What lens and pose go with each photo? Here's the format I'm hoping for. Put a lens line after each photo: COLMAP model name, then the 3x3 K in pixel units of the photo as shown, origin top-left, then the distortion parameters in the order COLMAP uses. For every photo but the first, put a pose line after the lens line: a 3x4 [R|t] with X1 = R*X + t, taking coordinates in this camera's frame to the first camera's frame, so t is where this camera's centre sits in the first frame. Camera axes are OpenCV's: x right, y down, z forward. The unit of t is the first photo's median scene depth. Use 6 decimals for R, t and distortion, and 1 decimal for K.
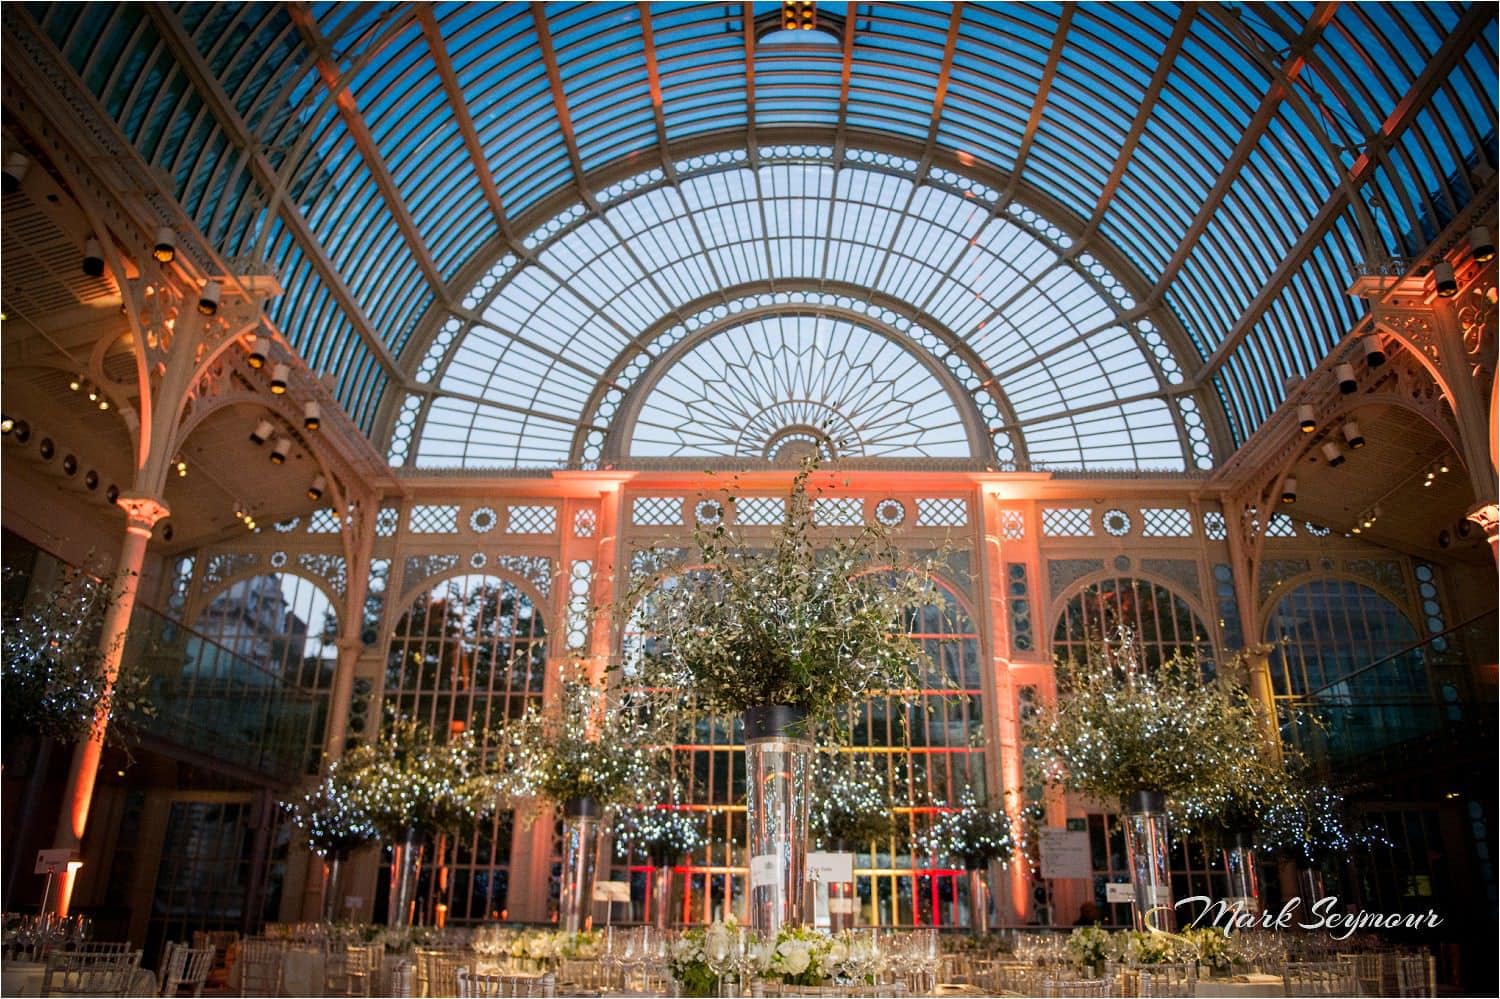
lens RADIAL K [[1075.4, 0, 750.0], [0, 1075.4, 499.5], [0, 0, 1]] dist [-0.048106, -0.001996]
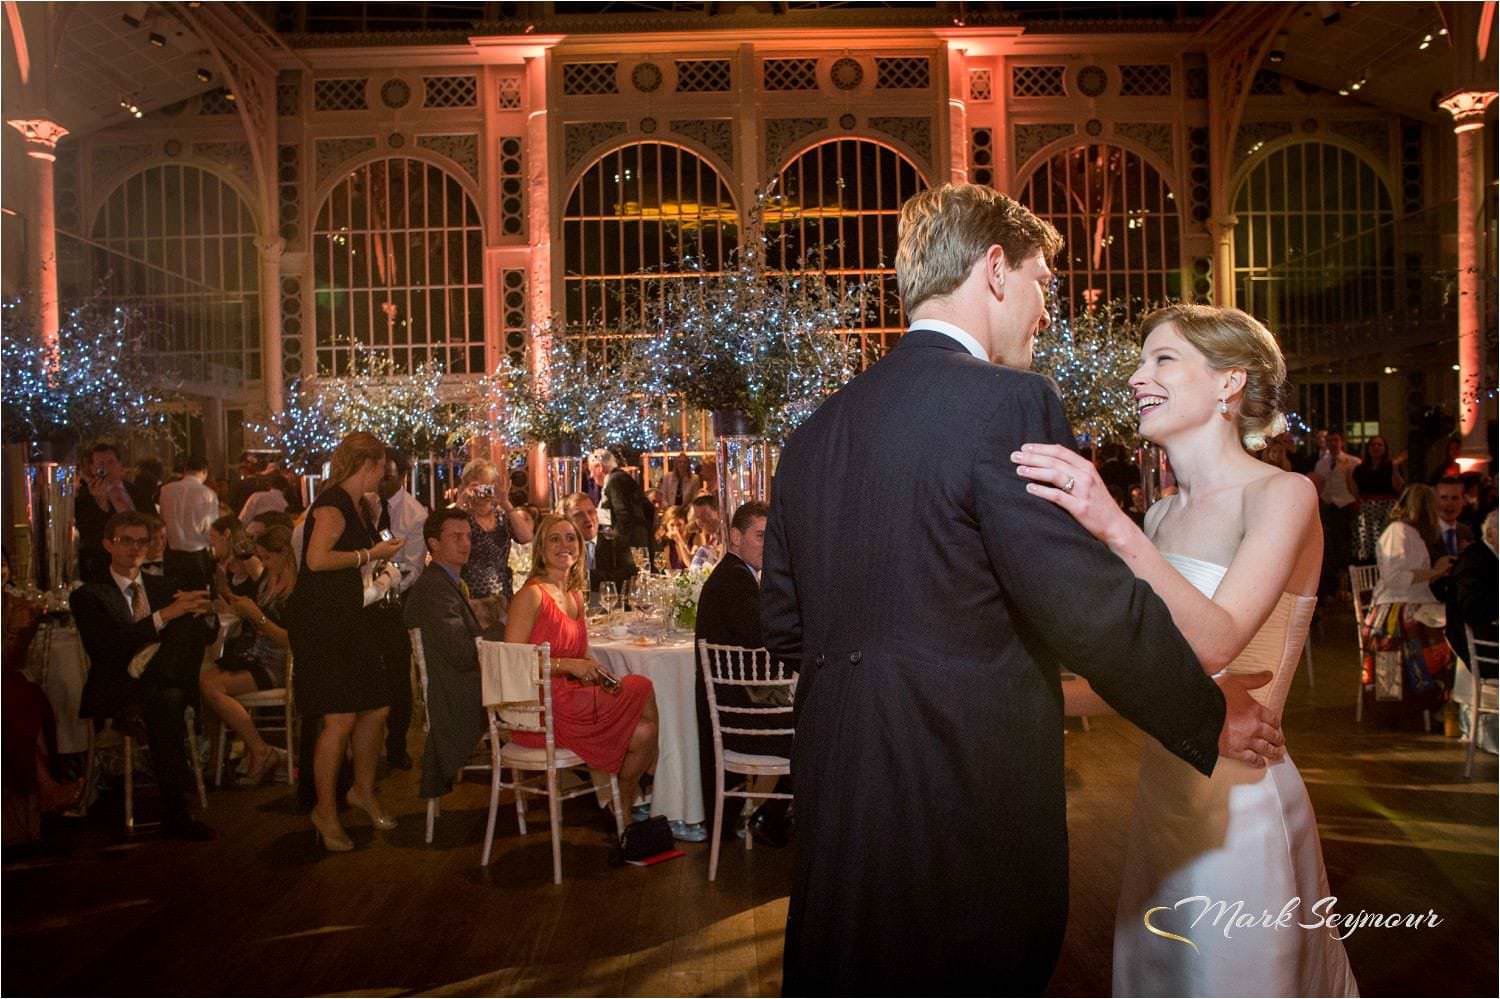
lens RADIAL K [[1221.3, 0, 750.0], [0, 1221.3, 499.5], [0, 0, 1]] dist [-0.083832, 0.097616]
pose [[0.998500, -0.038909, 0.038513, -0.005897], [0.020604, 0.918836, 0.394100, -0.078690], [-0.050721, -0.392716, 0.918260, -0.099541]]
